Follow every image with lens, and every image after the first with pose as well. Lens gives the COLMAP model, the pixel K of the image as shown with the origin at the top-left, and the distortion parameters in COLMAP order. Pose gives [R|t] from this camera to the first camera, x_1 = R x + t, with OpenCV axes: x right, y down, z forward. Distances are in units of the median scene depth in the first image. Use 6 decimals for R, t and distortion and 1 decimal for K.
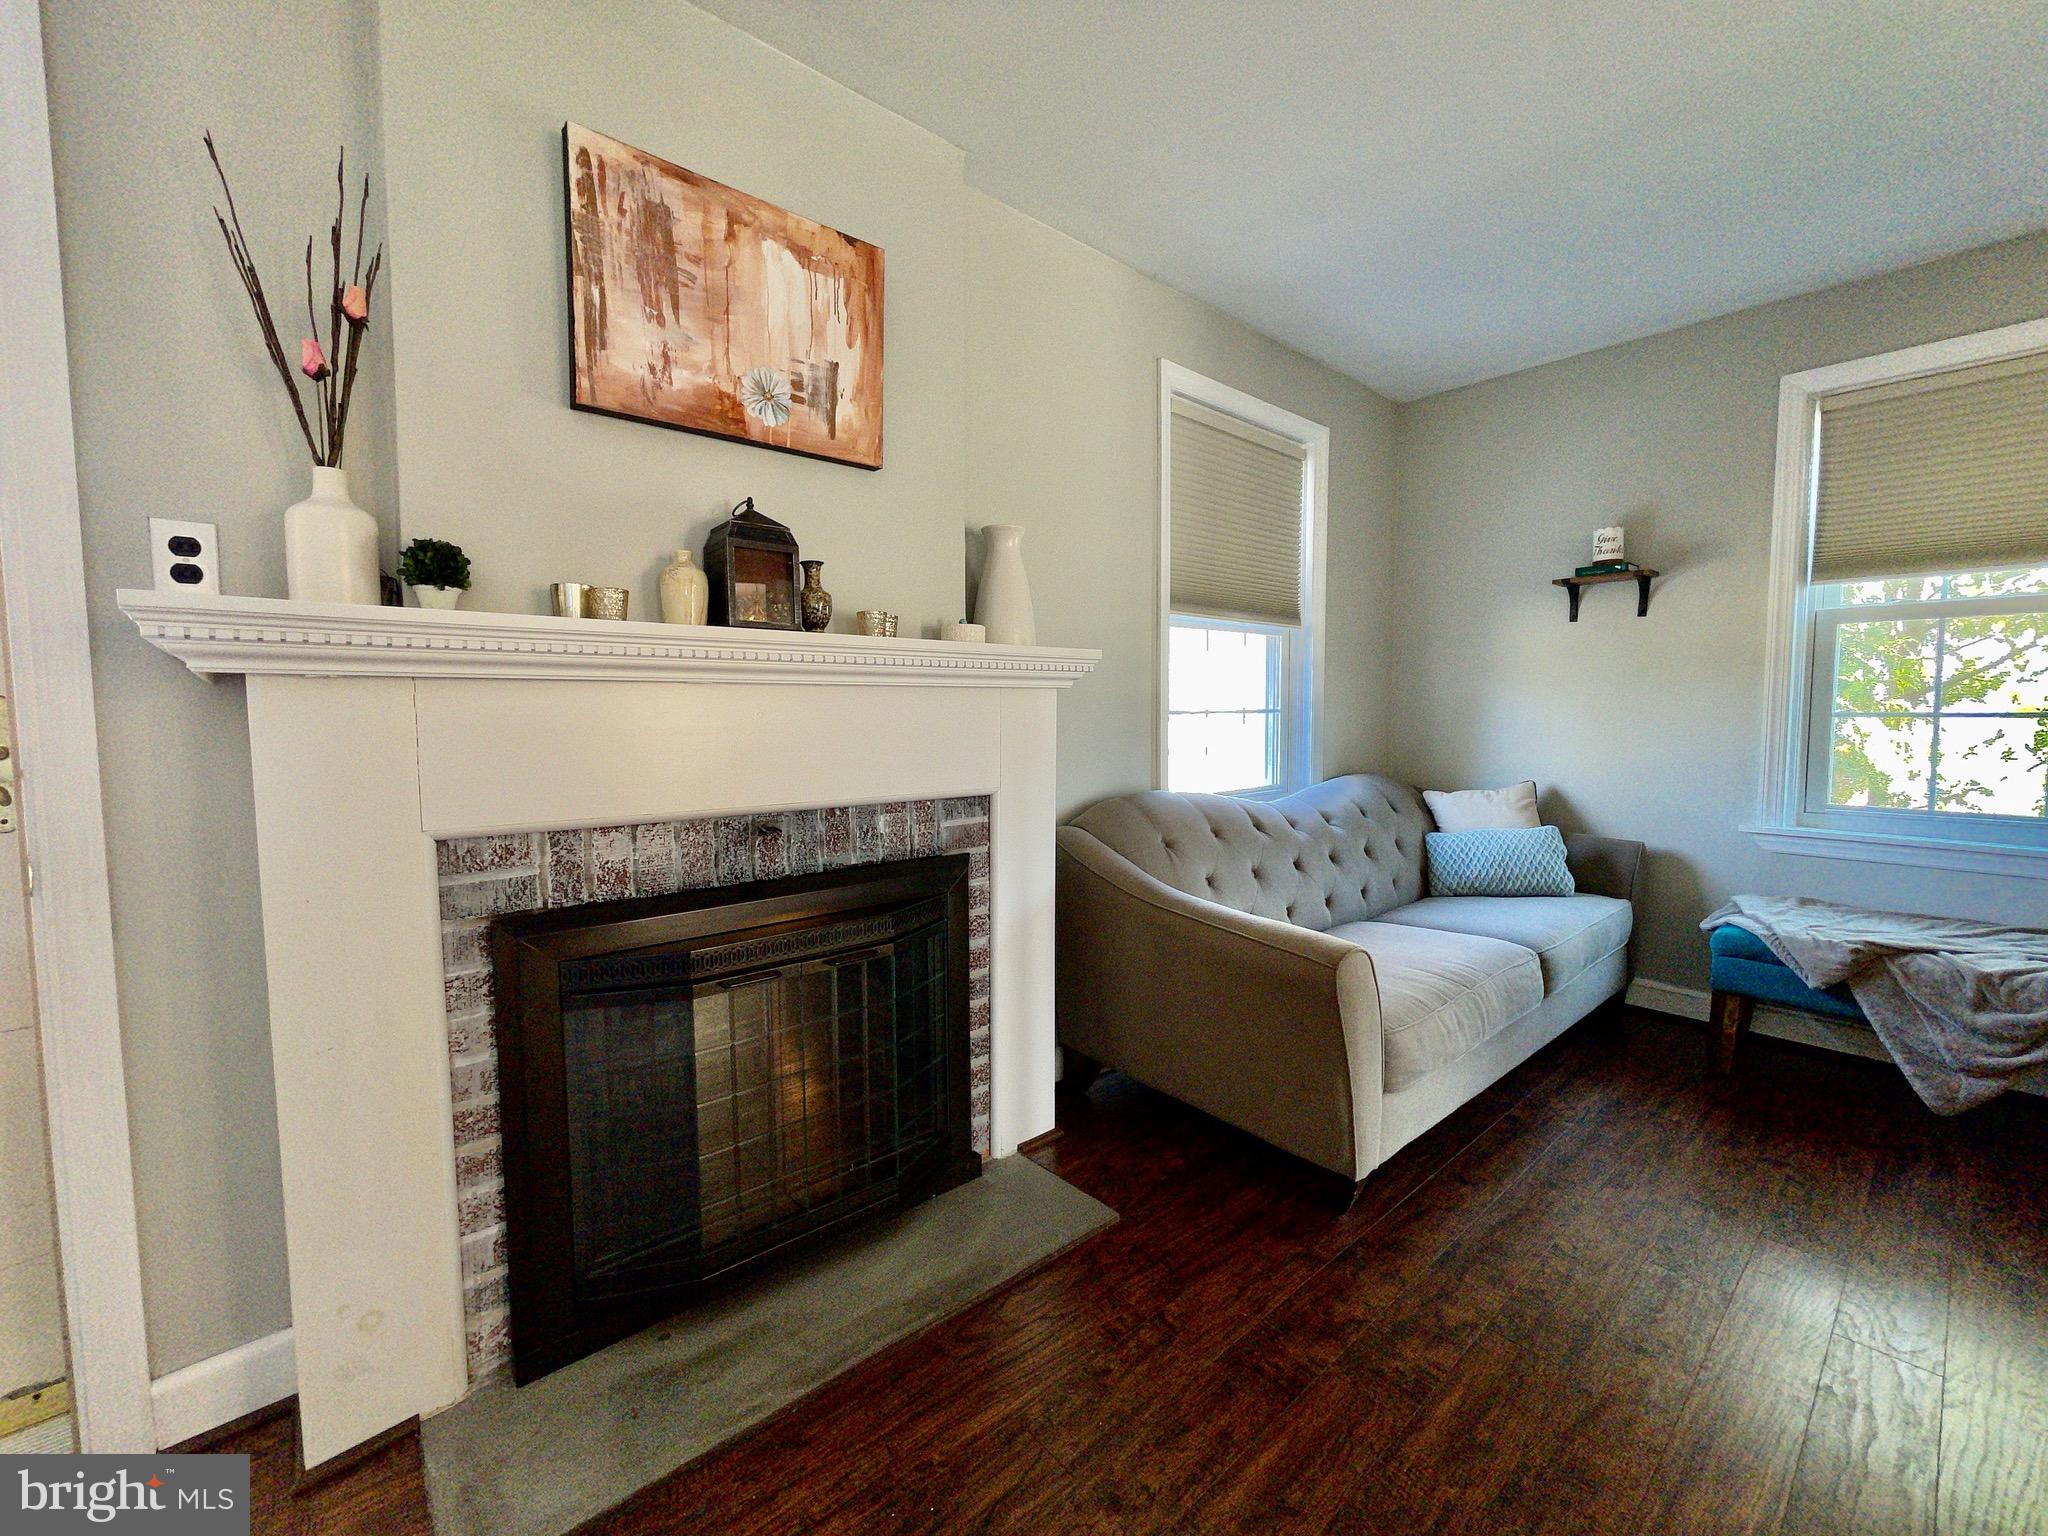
lens RADIAL K [[823.2, 0, 1019.6], [0, 823.2, 759.2], [0, 0, 1]] dist [-0.003502, -0.000155]
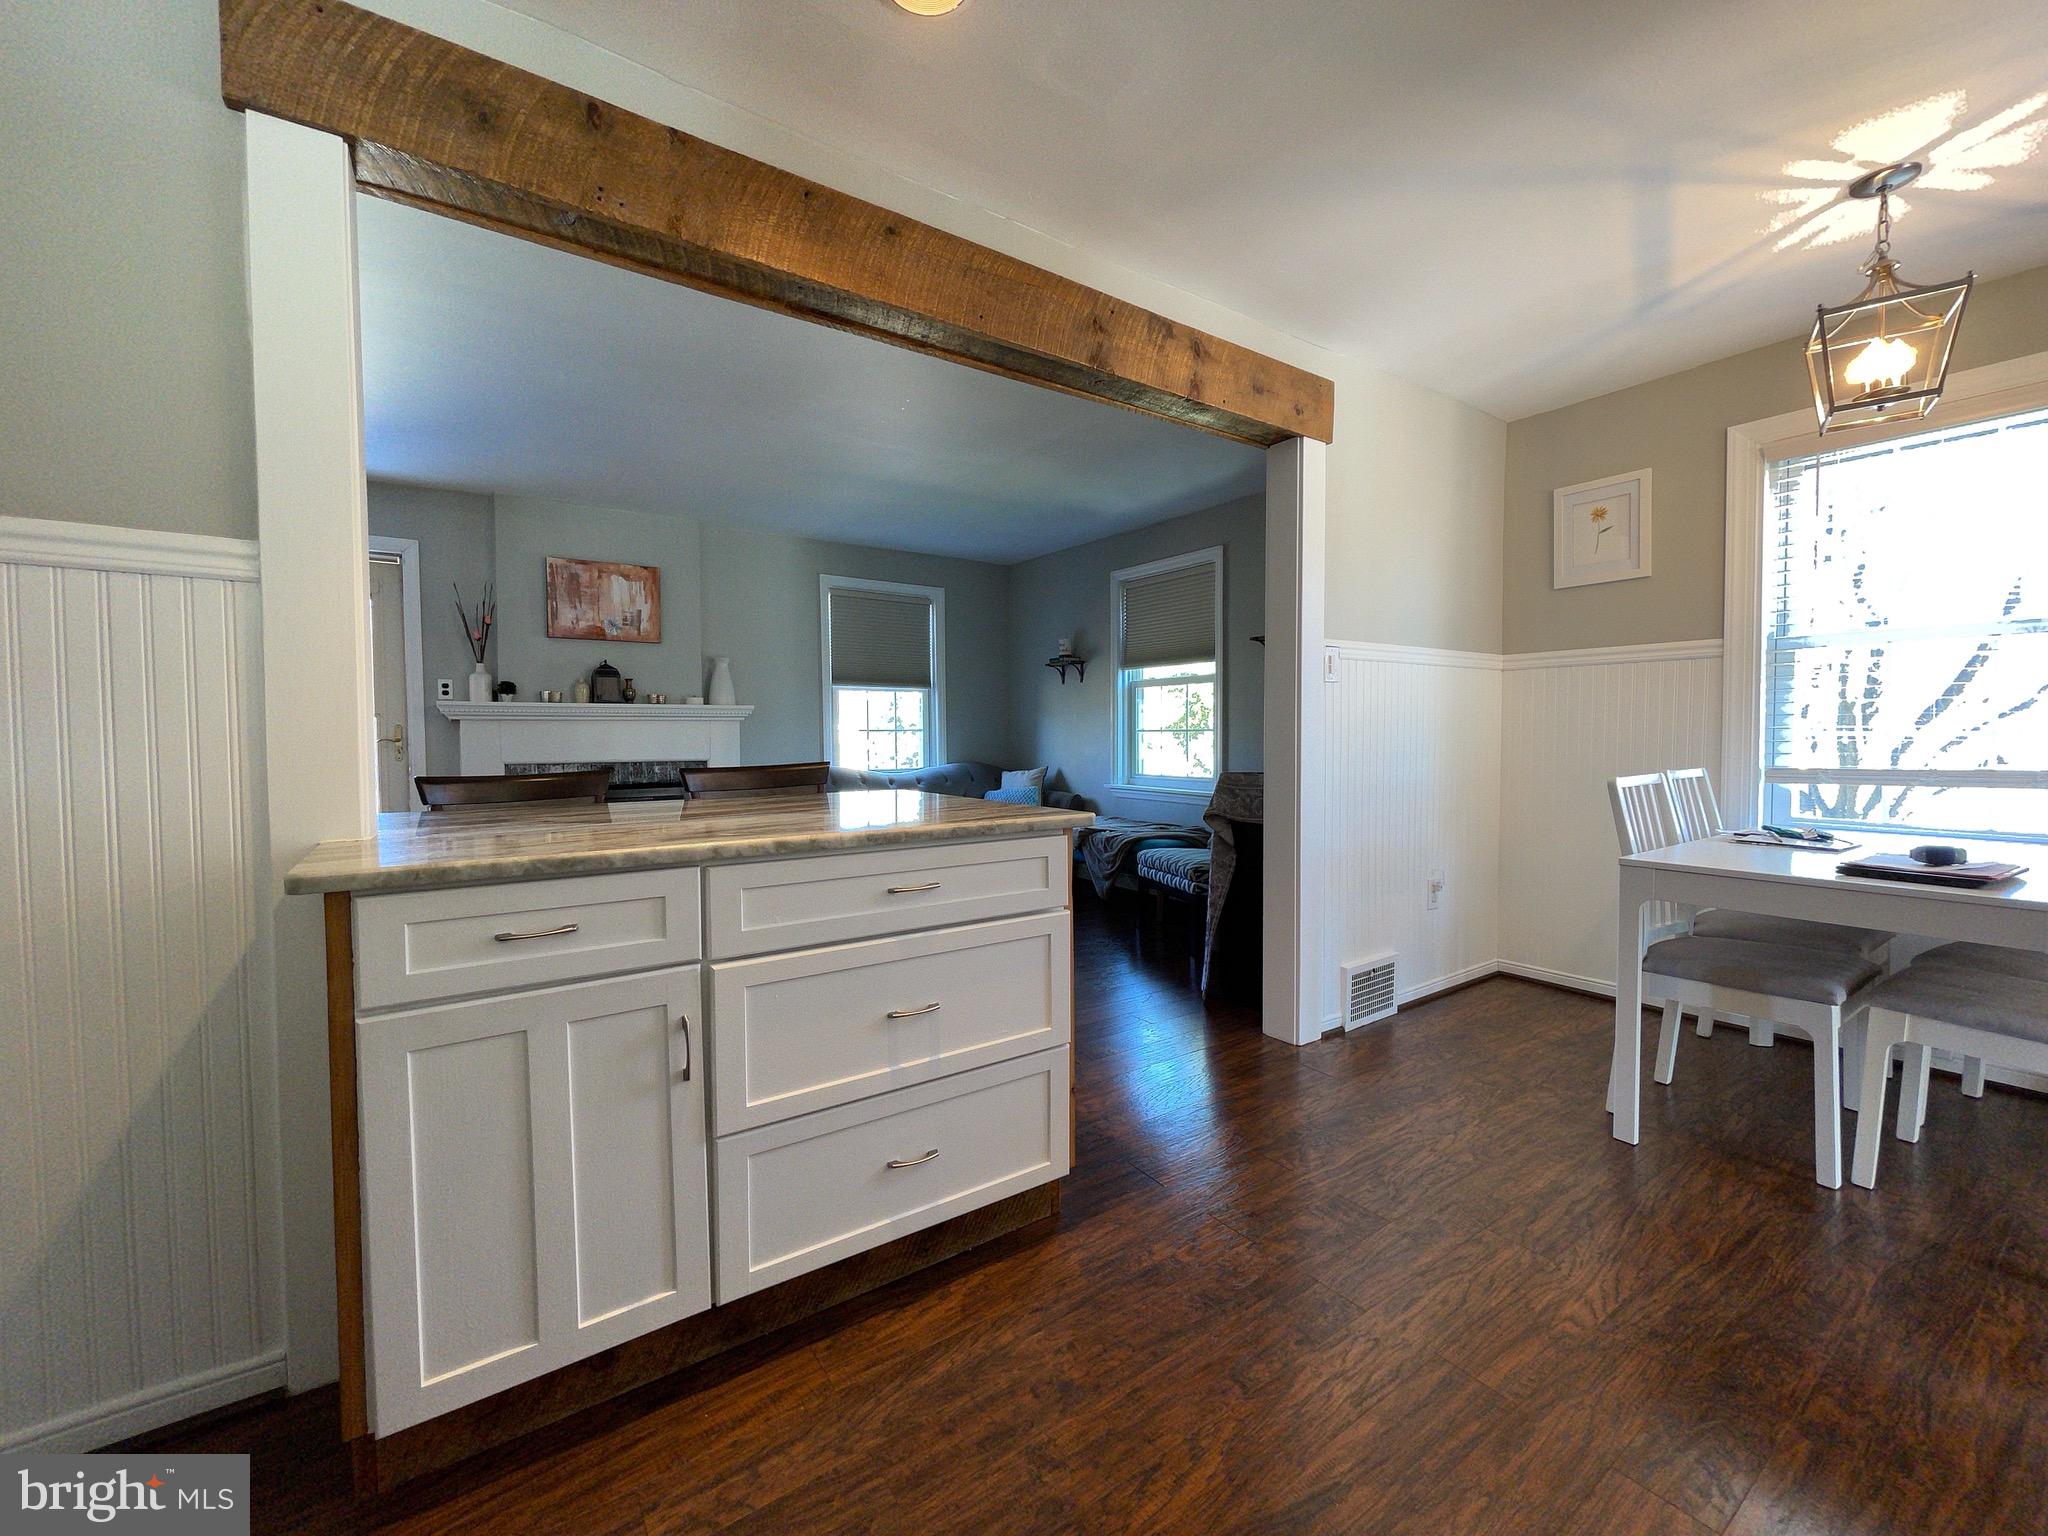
lens RADIAL K [[823.2, 0, 1022.6], [0, 823.2, 768.4], [0, 0, 1]] dist [-0.003502, -0.000155]
pose [[0.995184, 0.003226, -0.097972, 1.475191], [-0.004957, 0.999836, -0.017434, 0.129639], [0.097900, 0.017836, 0.995036, -1.838402]]
